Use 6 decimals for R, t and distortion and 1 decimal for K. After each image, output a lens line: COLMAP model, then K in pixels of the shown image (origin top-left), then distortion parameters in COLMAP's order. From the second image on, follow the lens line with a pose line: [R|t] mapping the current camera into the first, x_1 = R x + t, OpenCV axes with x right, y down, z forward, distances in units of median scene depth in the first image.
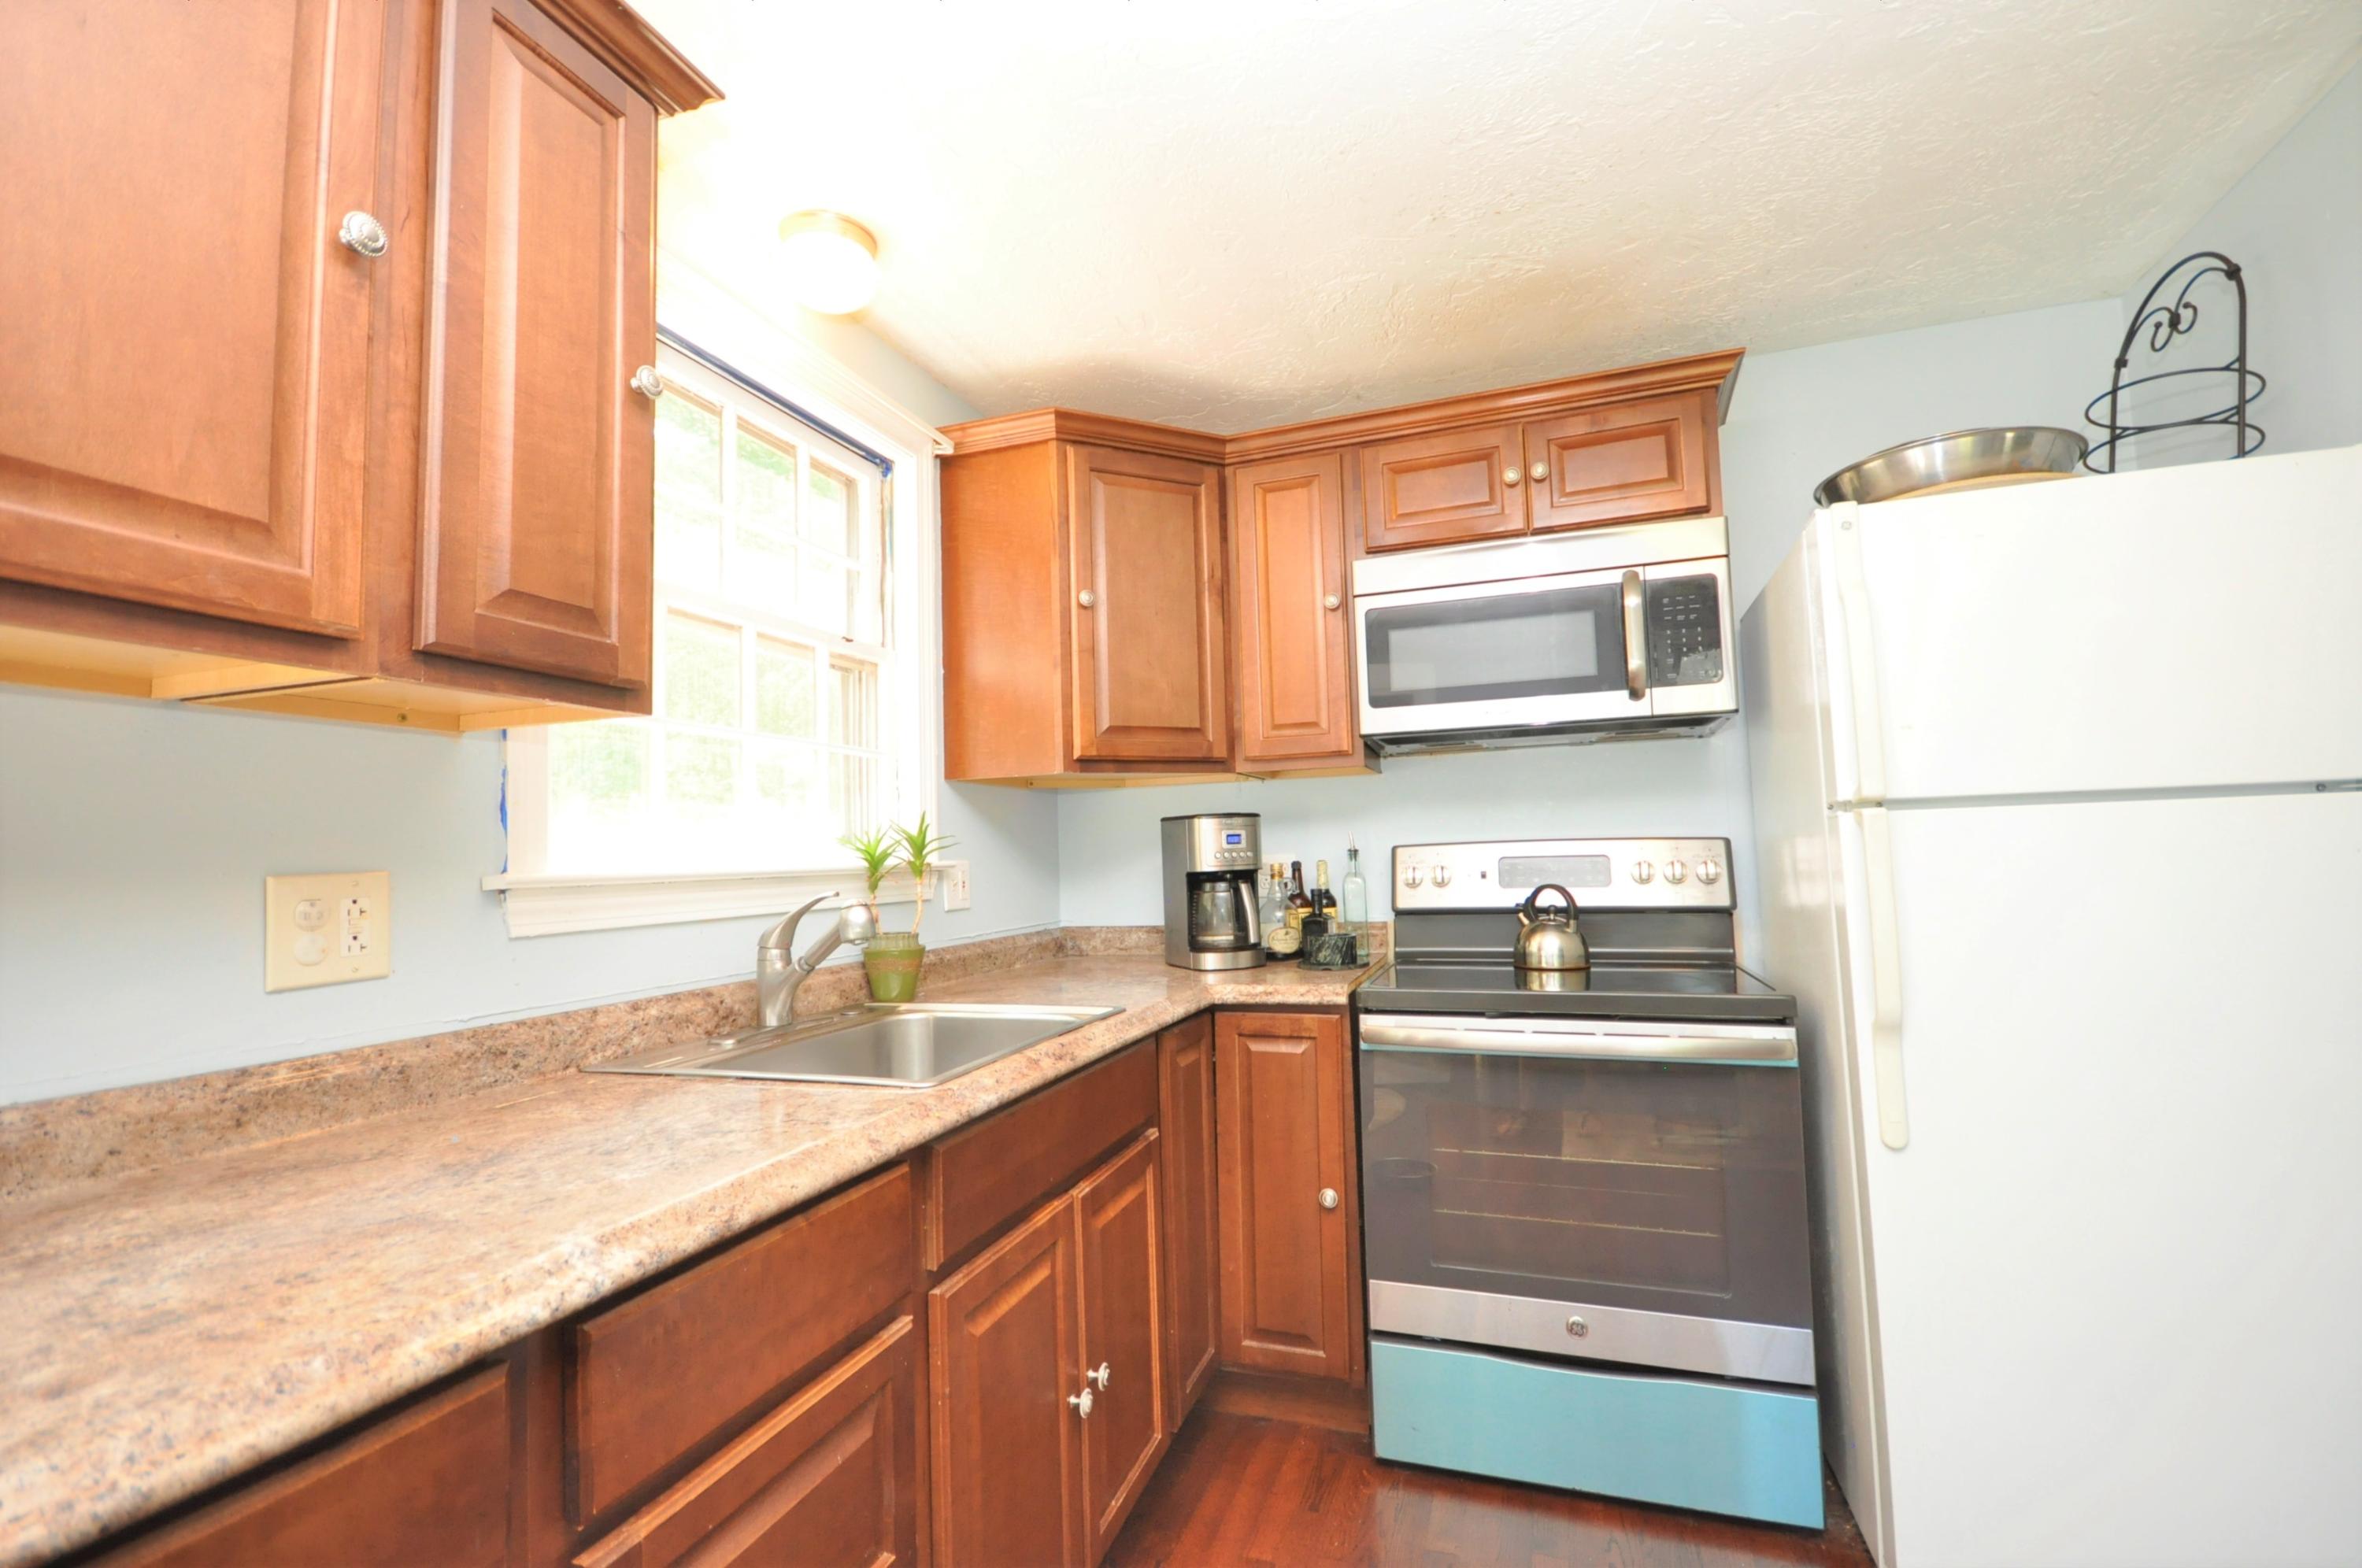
lens RADIAL K [[1039.9, 0, 1191.2], [0, 1039.9, 782.9], [0, 0, 1]] dist [-0.004897, -0.005066]
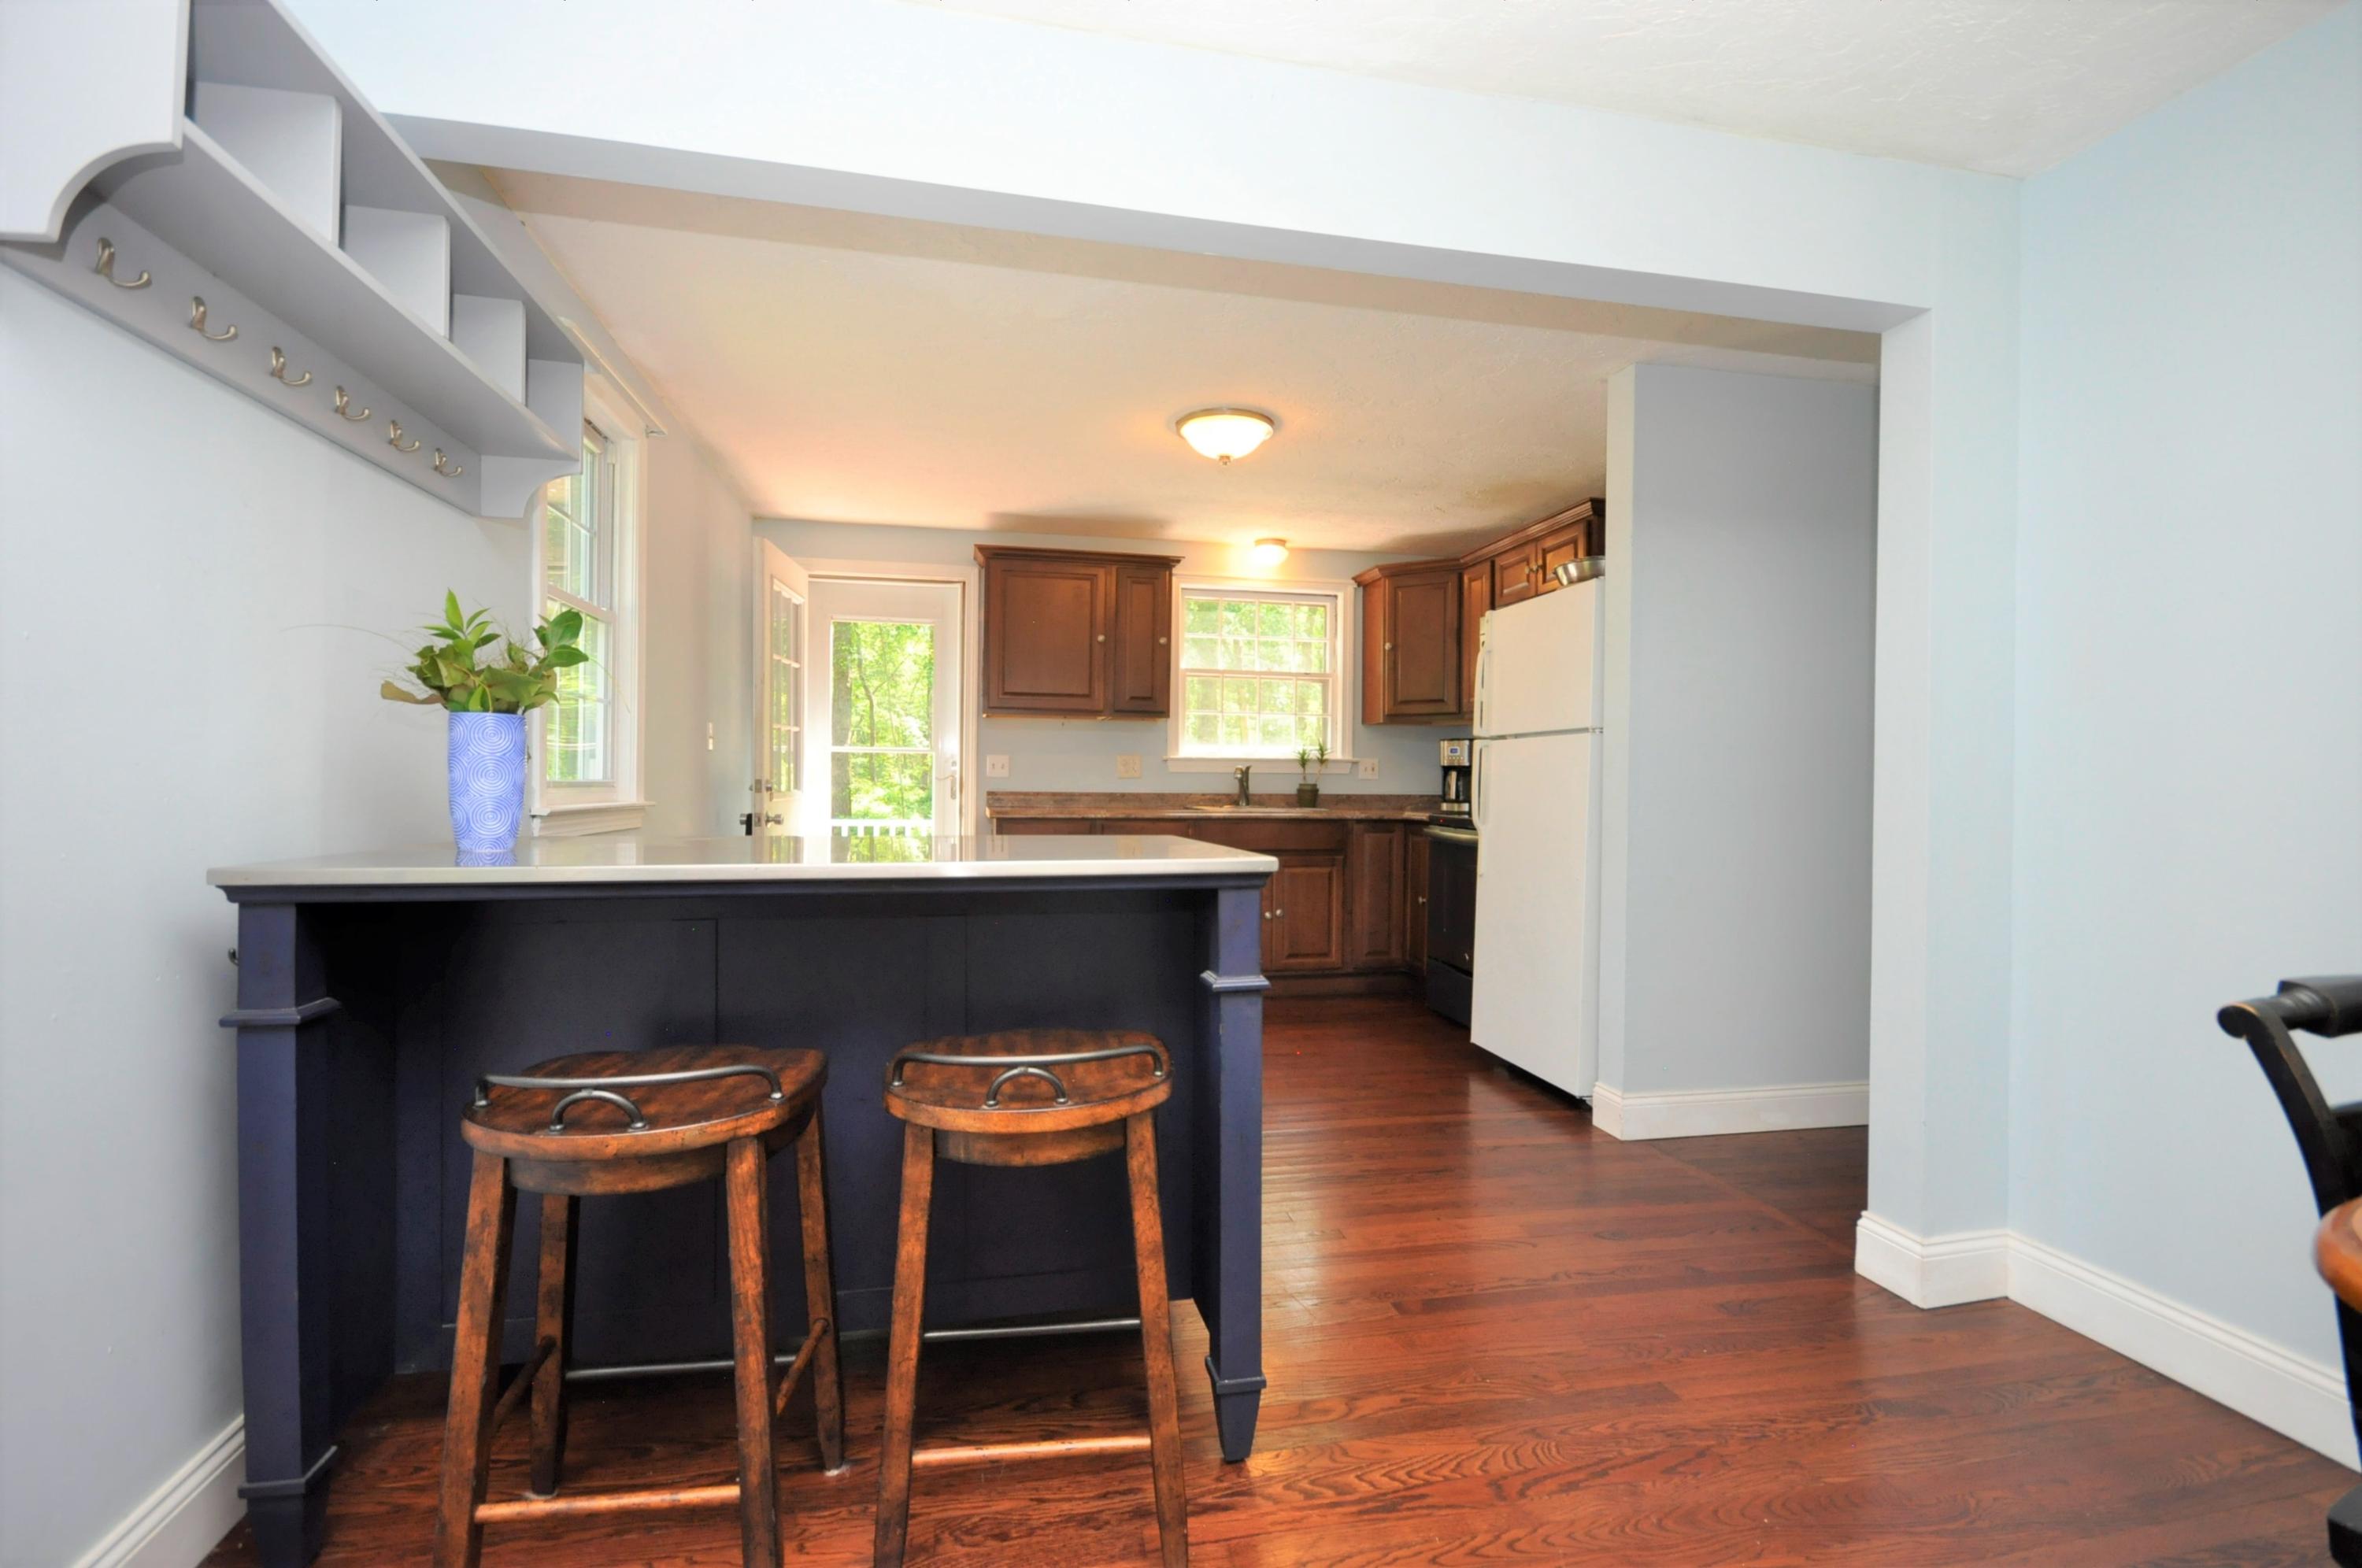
lens RADIAL K [[1039.9, 0, 1173.4], [0, 1039.9, 792.5], [0, 0, 1]] dist [-0.004897, -0.005066]
pose [[0.509512, 0.046205, -0.859222, 1.668806], [0.034097, 0.996689, 0.073817, -0.040880], [0.859787, -0.066907, 0.506250, -0.612890]]
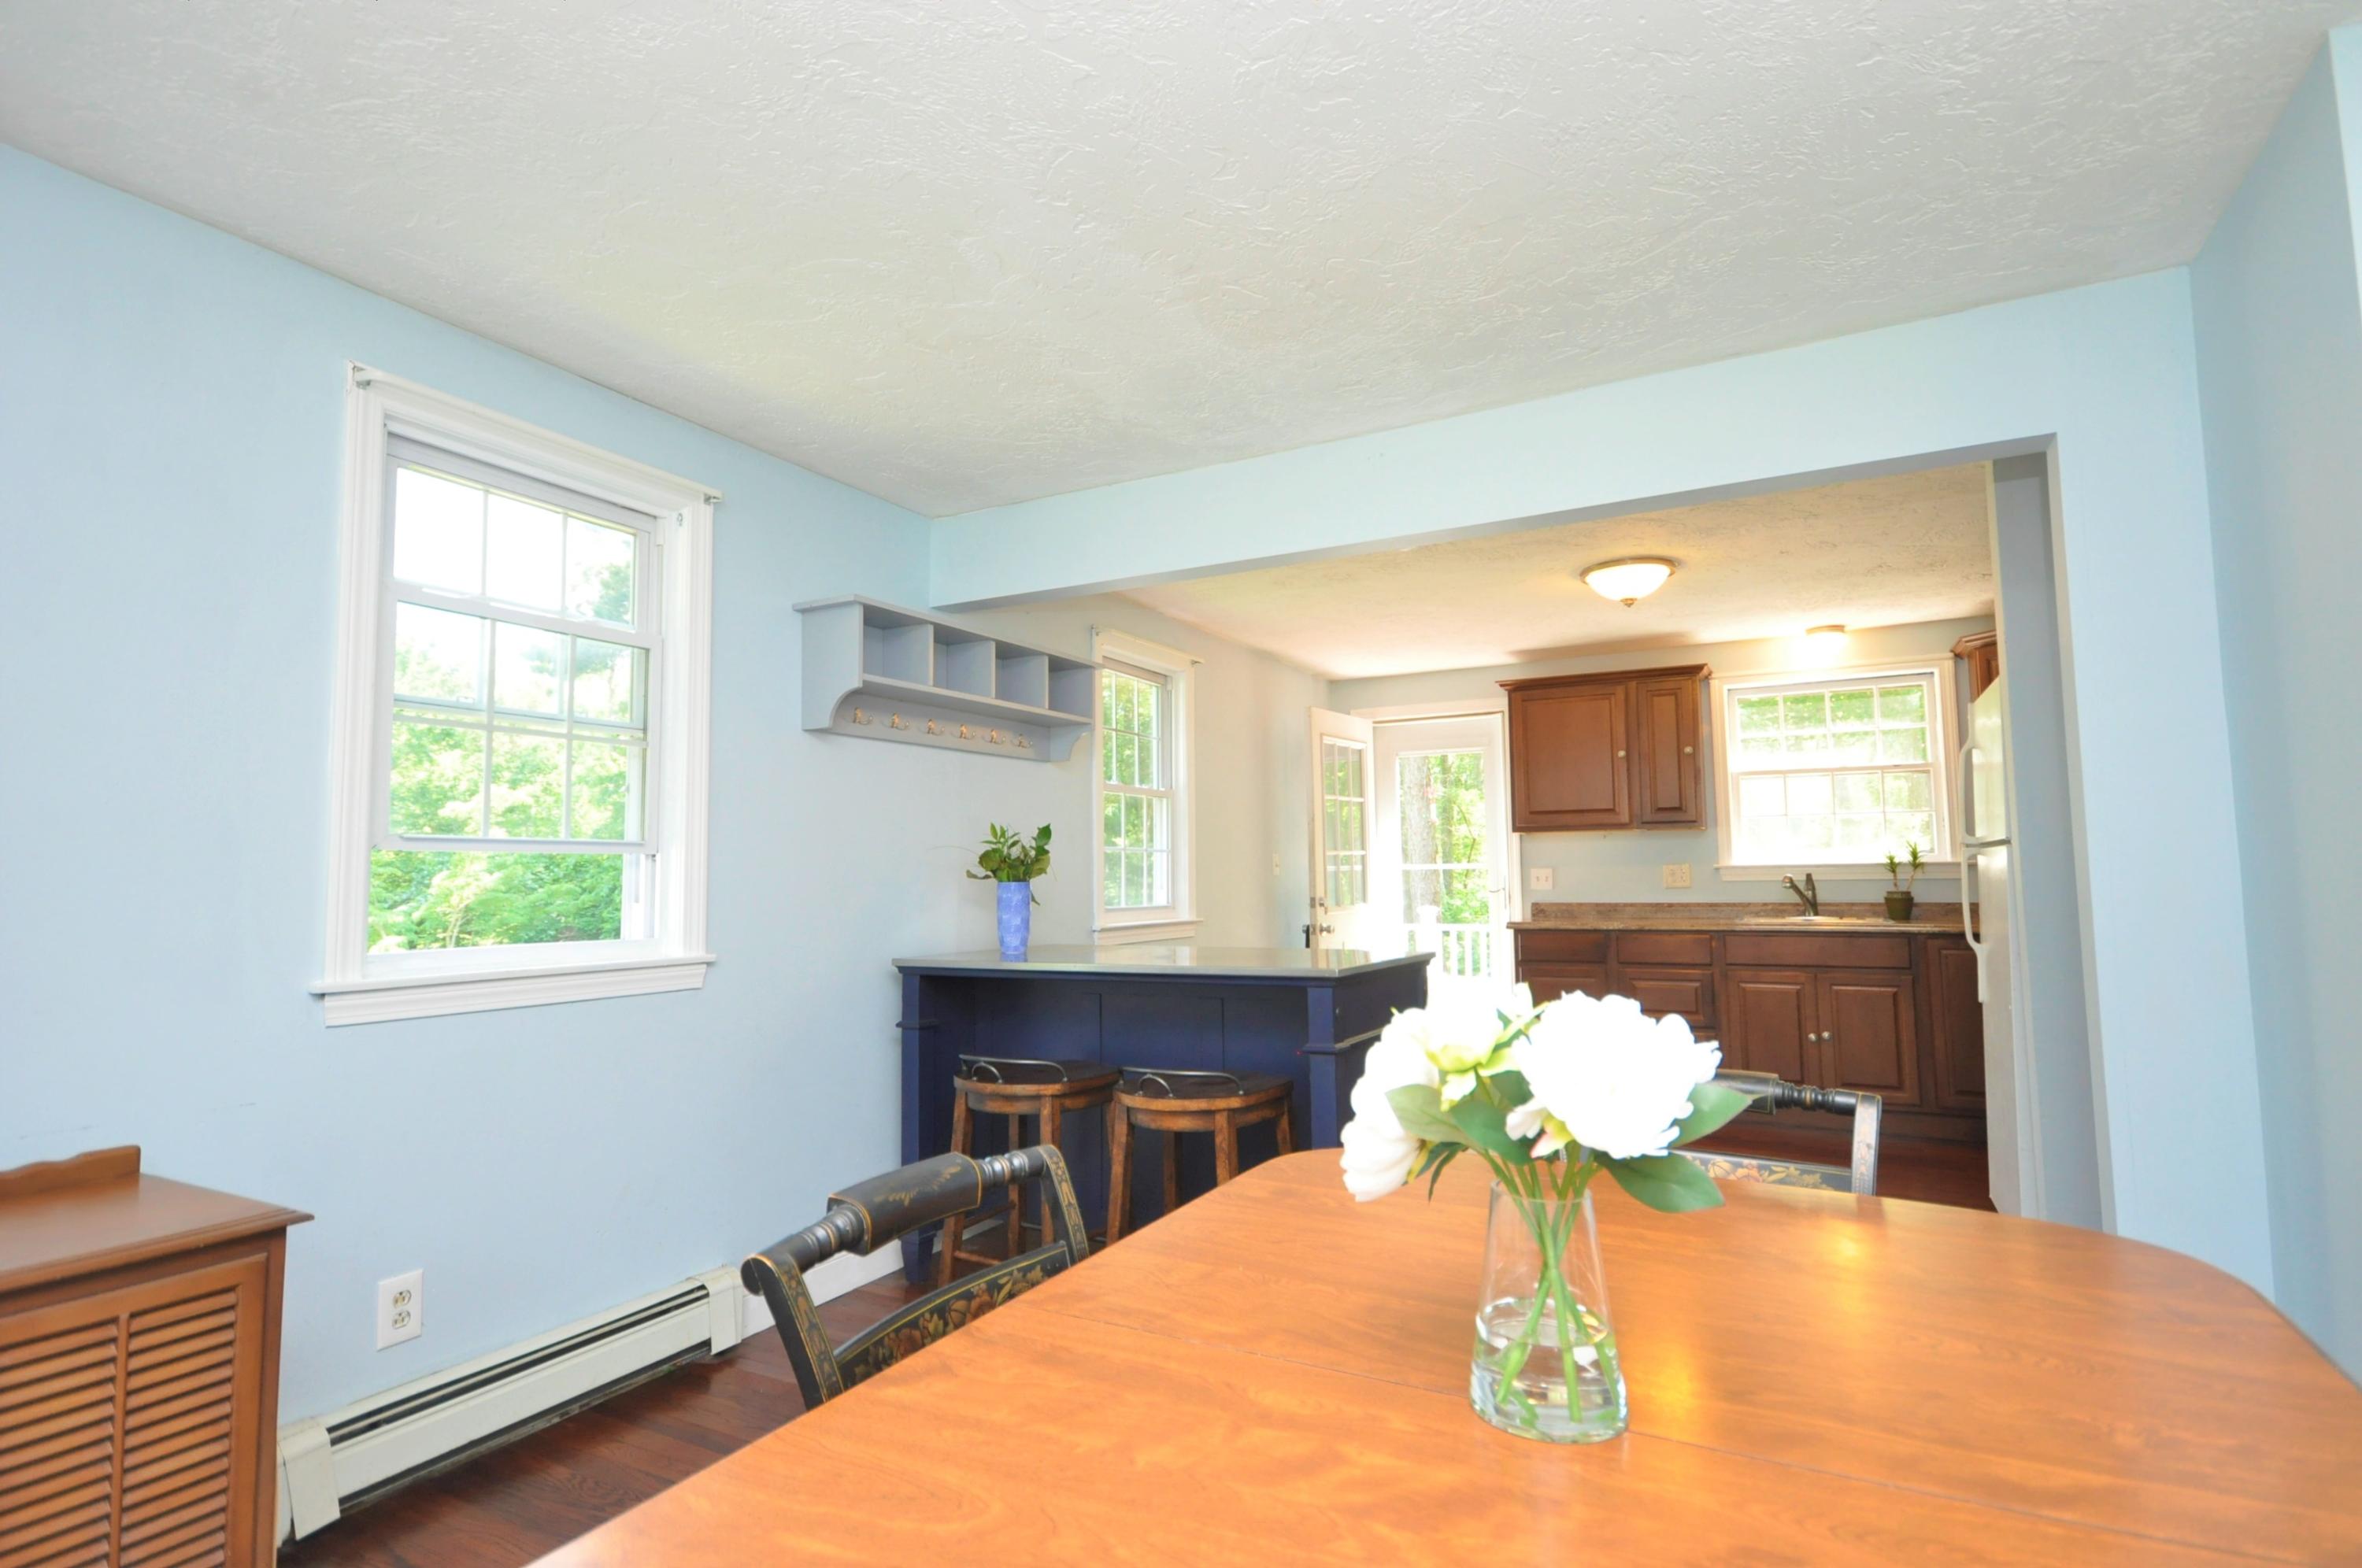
lens RADIAL K [[1160.3, 0, 1184.8], [0, 1160.3, 788.6], [0, 0, 1]] dist [0.002013, 0.000227]
pose [[-0.154290, -0.040721, -0.987186, 2.325493], [0.087243, 0.994686, -0.054666, -0.077956], [0.984166, -0.094559, -0.149917, -0.176125]]
